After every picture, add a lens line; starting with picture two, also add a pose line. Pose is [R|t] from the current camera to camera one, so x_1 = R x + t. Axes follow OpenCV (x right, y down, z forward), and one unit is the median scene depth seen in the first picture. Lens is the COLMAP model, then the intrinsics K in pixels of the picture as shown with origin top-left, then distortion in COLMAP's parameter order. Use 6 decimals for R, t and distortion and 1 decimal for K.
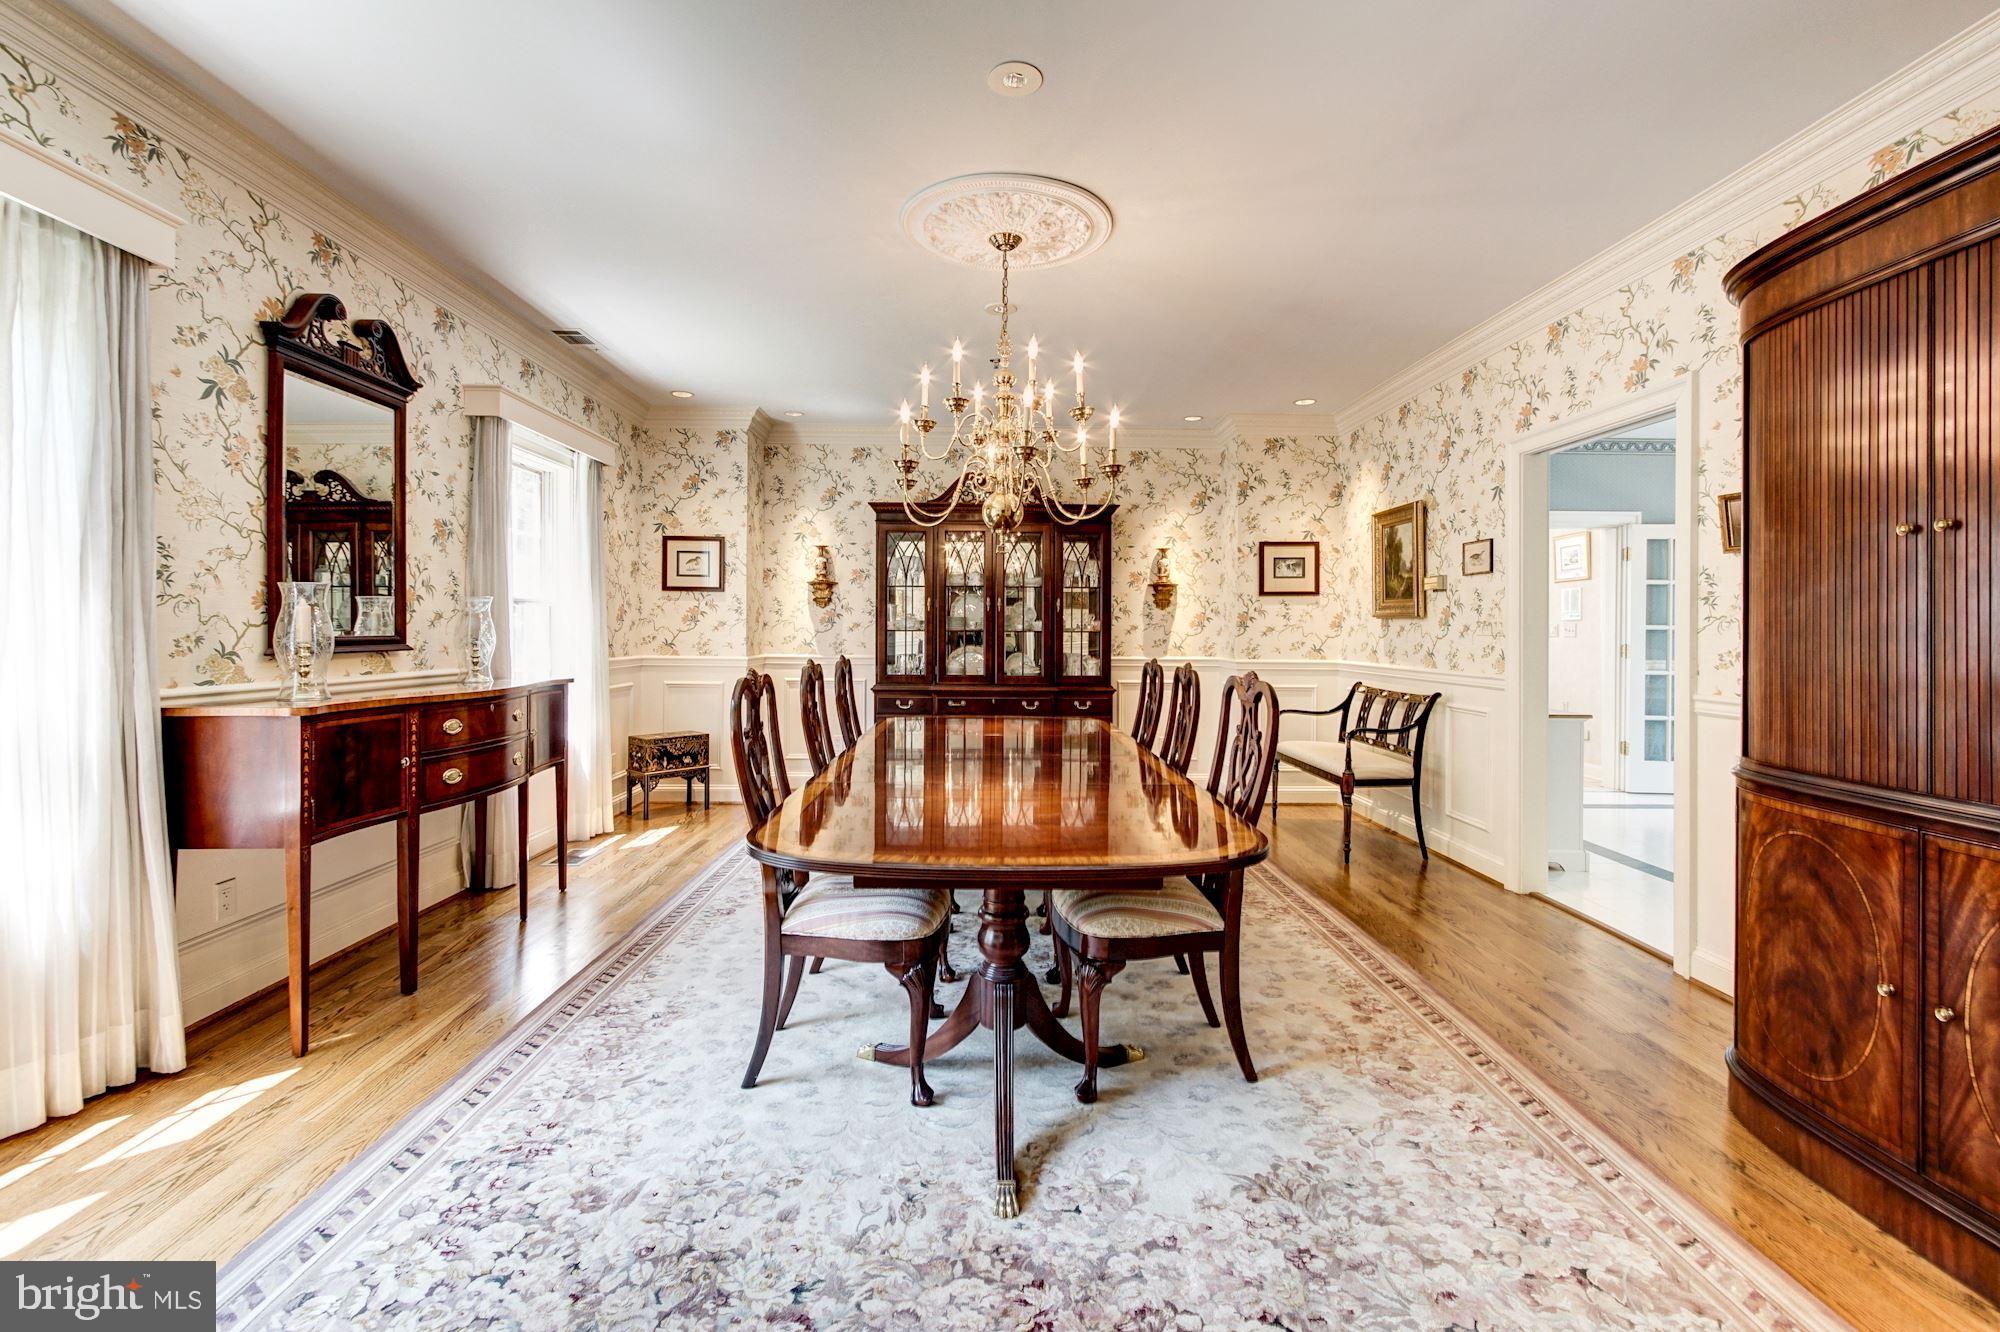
lens RADIAL K [[887.7, 0, 1003.8], [0, 887.7, 632.4], [0, 0, 1]] dist [-0.008286, 0.004455]
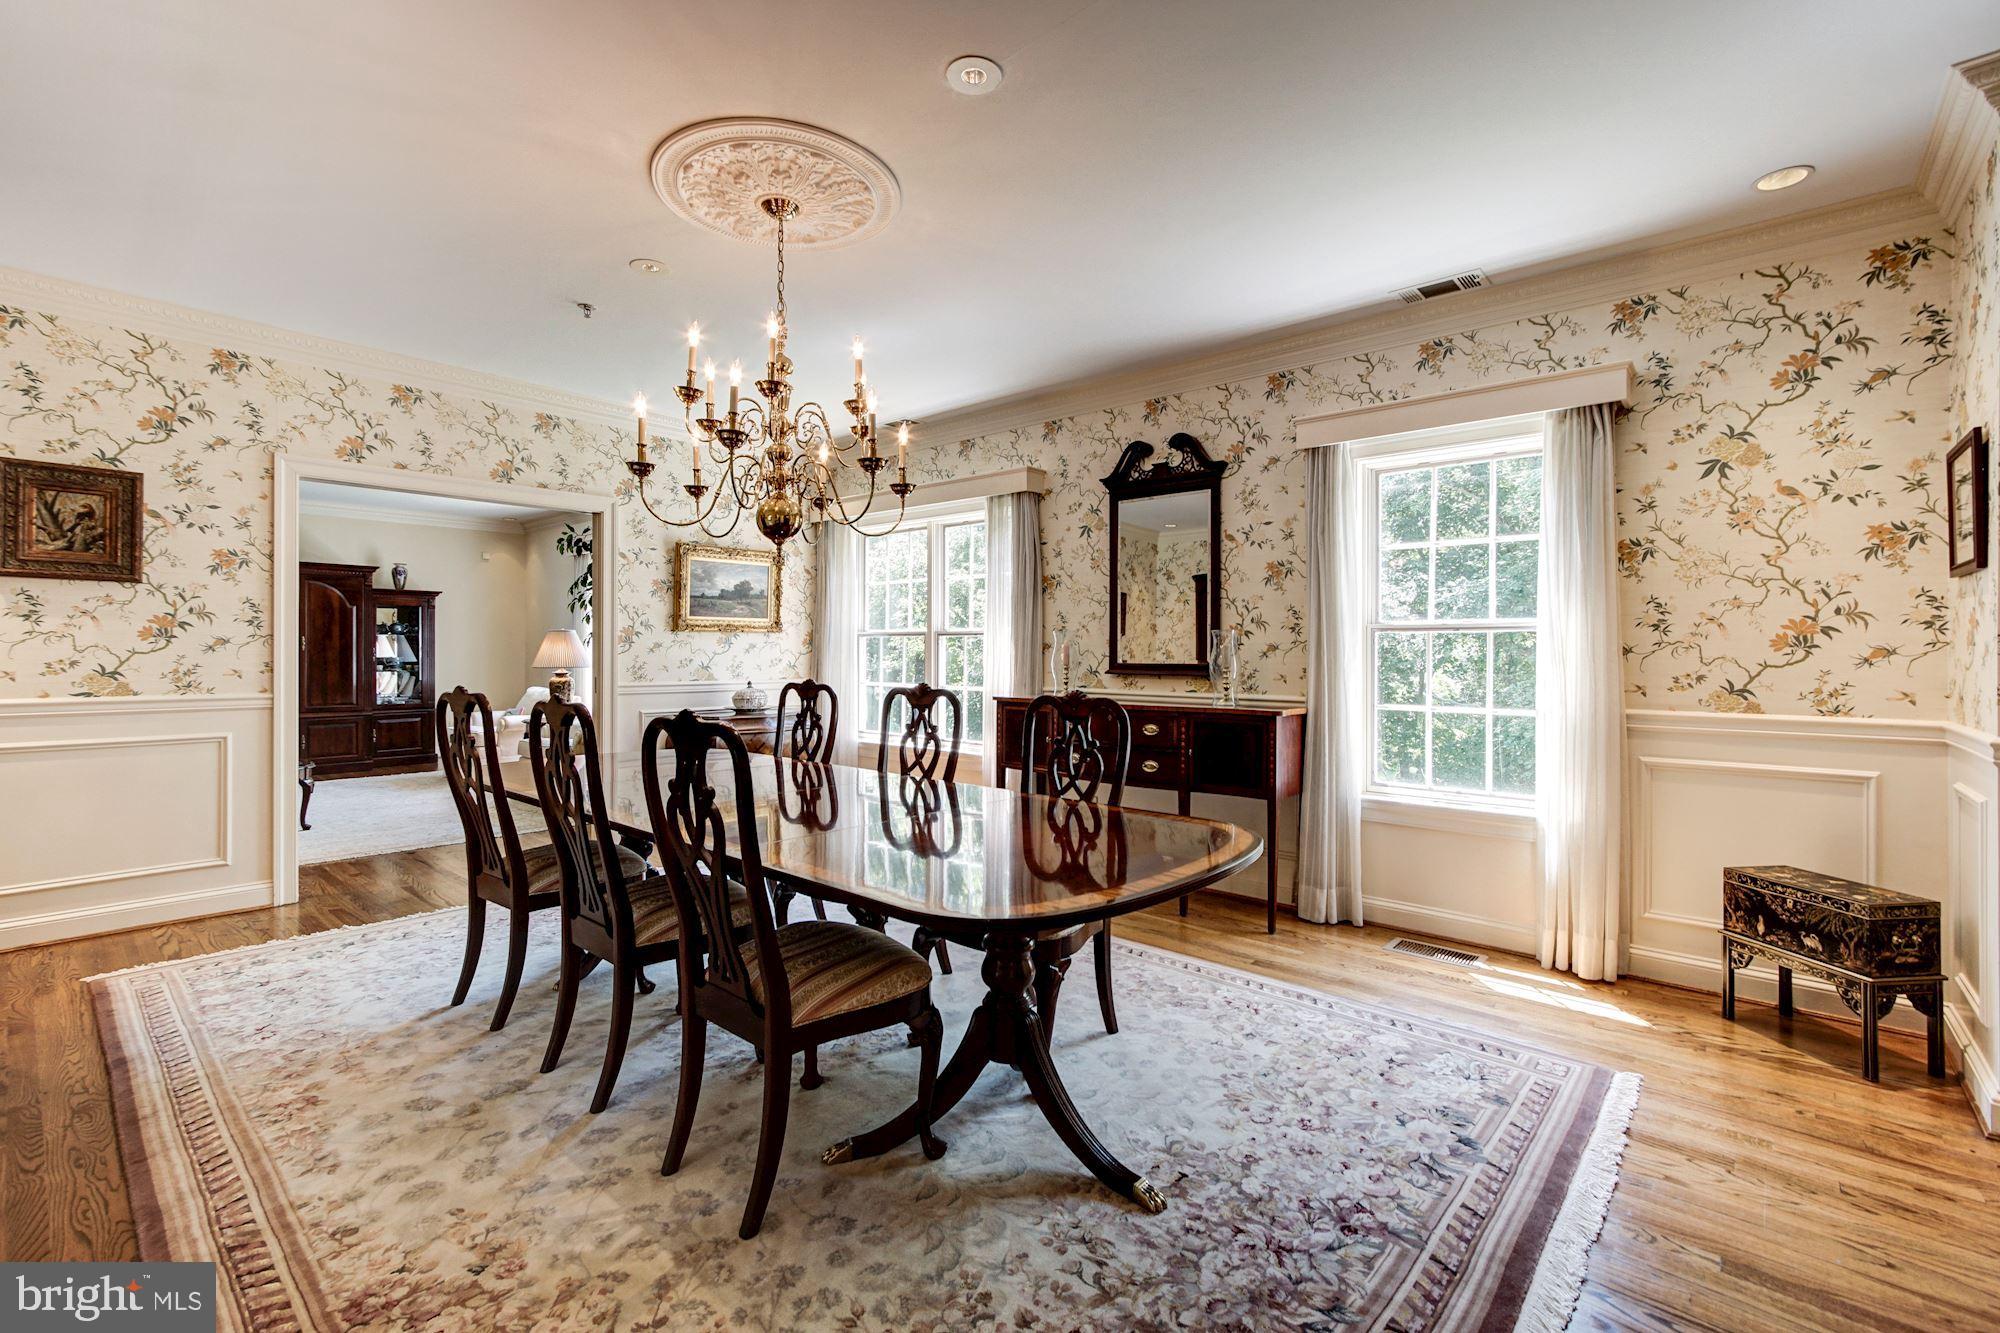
lens RADIAL K [[887.7, 0, 1006.7], [0, 887.7, 655.3], [0, 0, 1]] dist [-0.008286, 0.004455]
pose [[-0.679165, -0.006731, -0.733954, 0.512842], [-0.009514, 0.999955, -0.000366, -0.006362], [0.733924, 0.006734, -0.679199, 1.846409]]
